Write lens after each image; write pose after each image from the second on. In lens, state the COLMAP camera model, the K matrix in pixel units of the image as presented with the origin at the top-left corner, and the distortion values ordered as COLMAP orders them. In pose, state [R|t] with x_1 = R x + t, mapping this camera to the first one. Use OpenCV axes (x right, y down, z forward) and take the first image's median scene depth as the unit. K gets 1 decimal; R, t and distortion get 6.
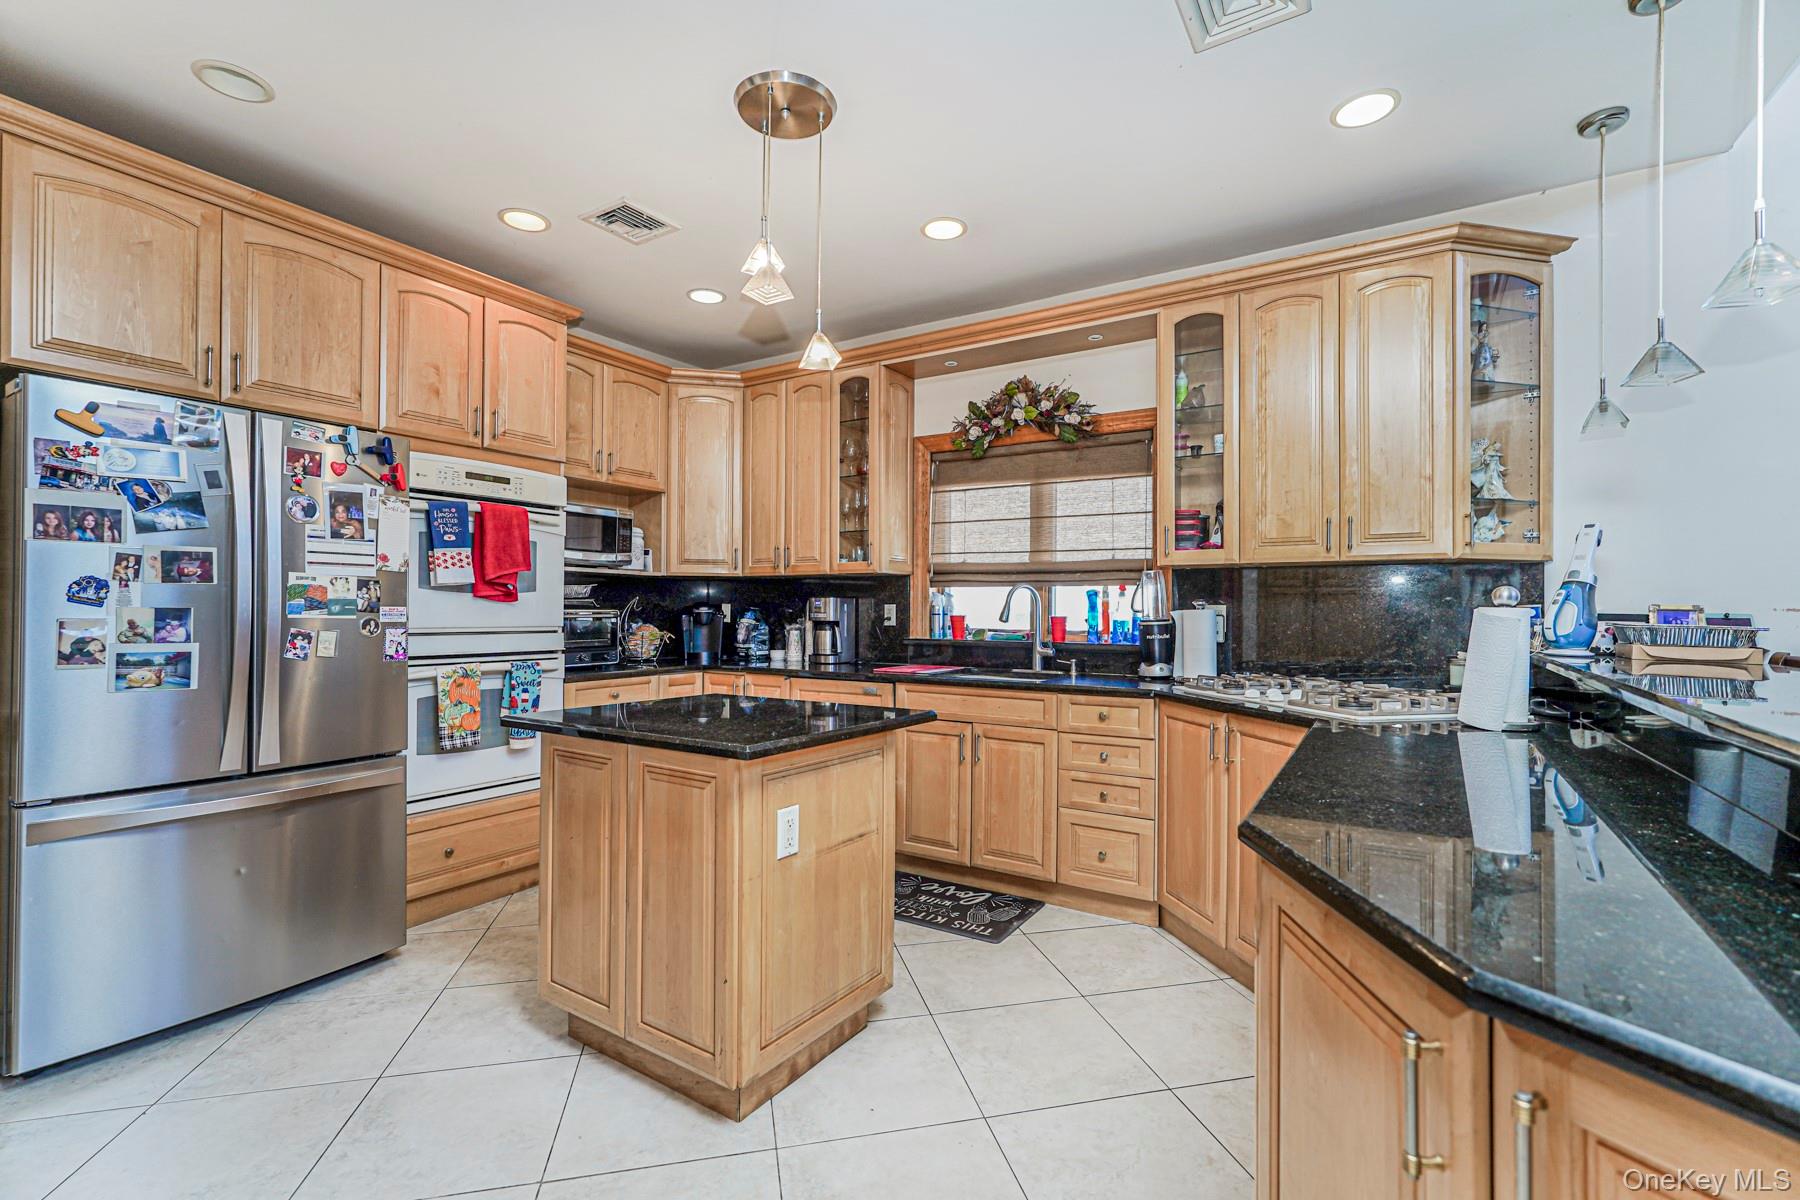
lens RADIAL K [[795.9, 0, 896.1], [0, 795.9, 603.6], [0, 0, 1]] dist [0.000824, 0.001128]
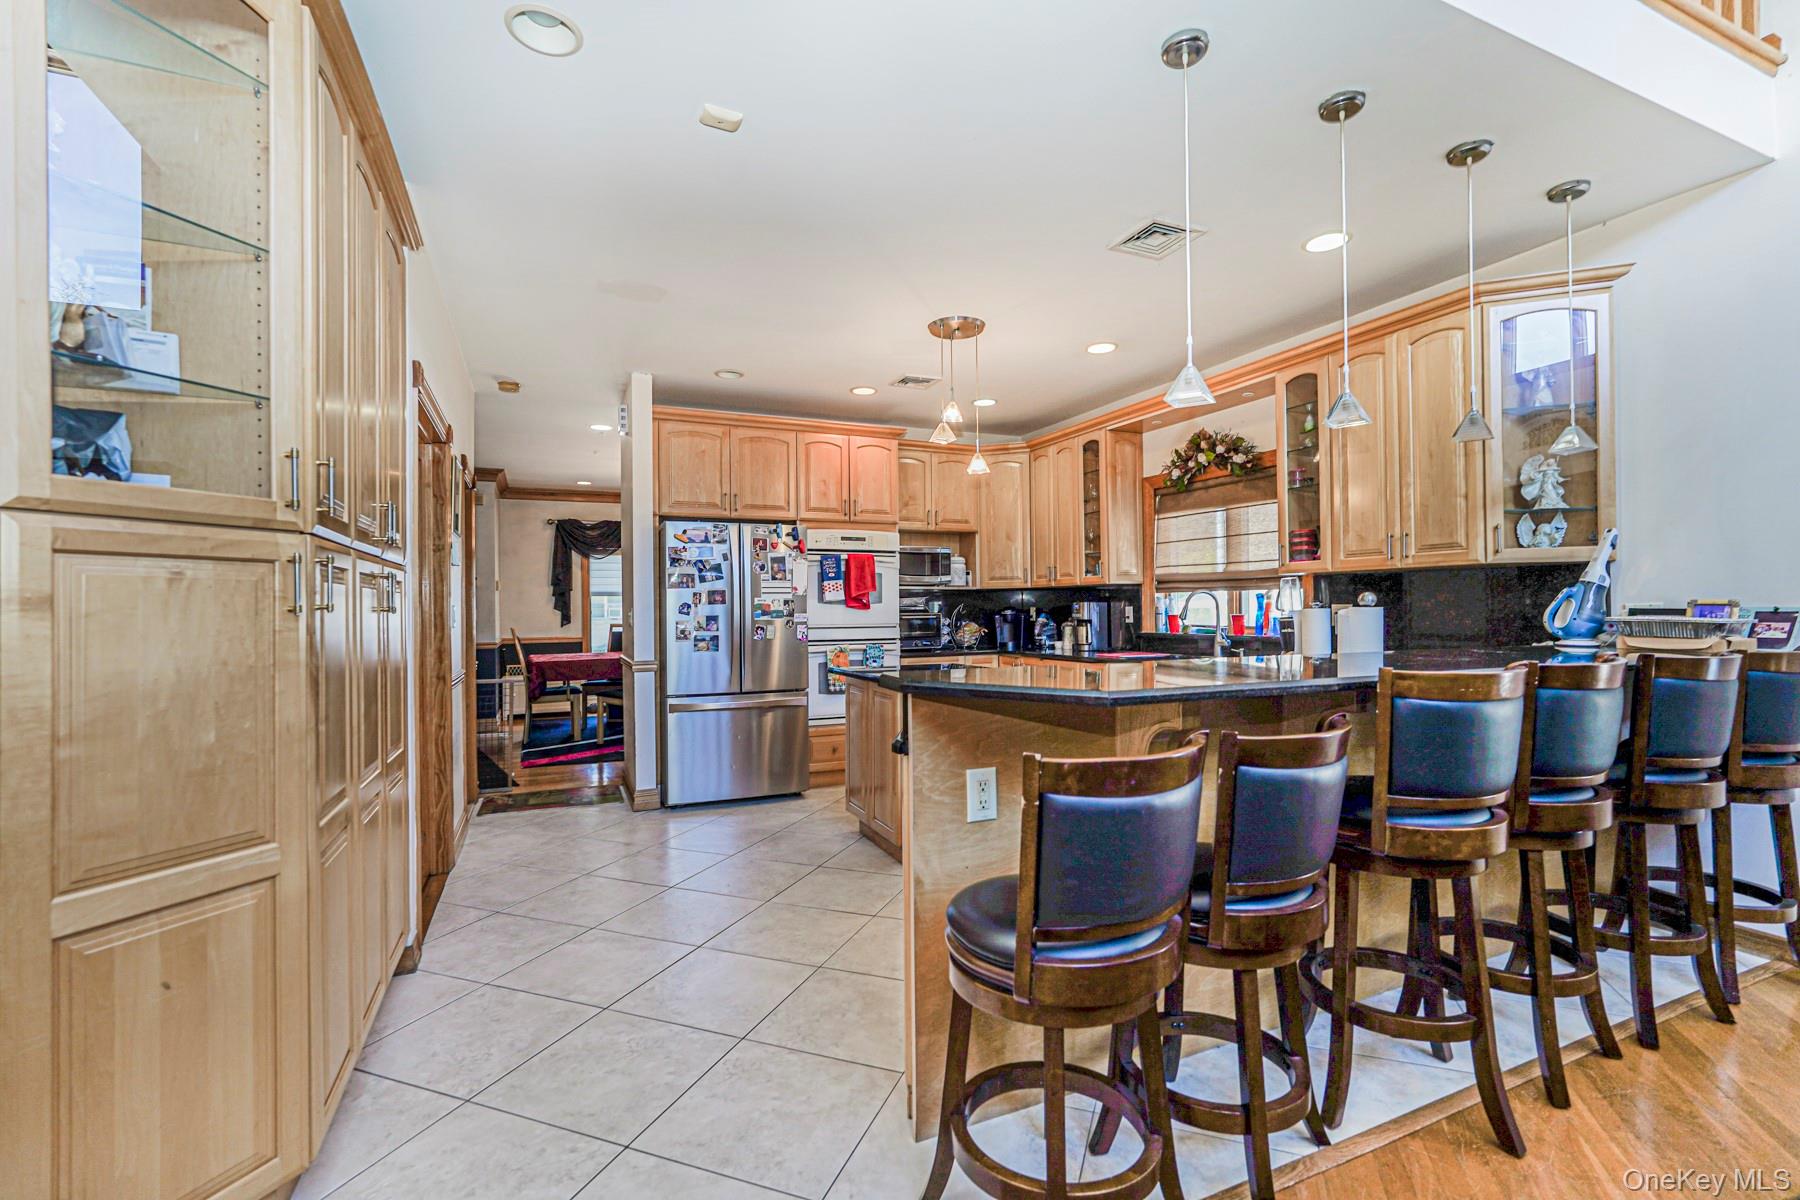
lens RADIAL K [[795.9, 0, 900.9], [0, 795.9, 605.7], [0, 0, 1]] dist [0.000824, 0.001128]
pose [[0.839155, -0.015889, -0.543660, 0.472772], [0.017814, 0.999840, -0.001724, -0.005723], [0.543600, -0.008238, 0.839304, -0.370156]]
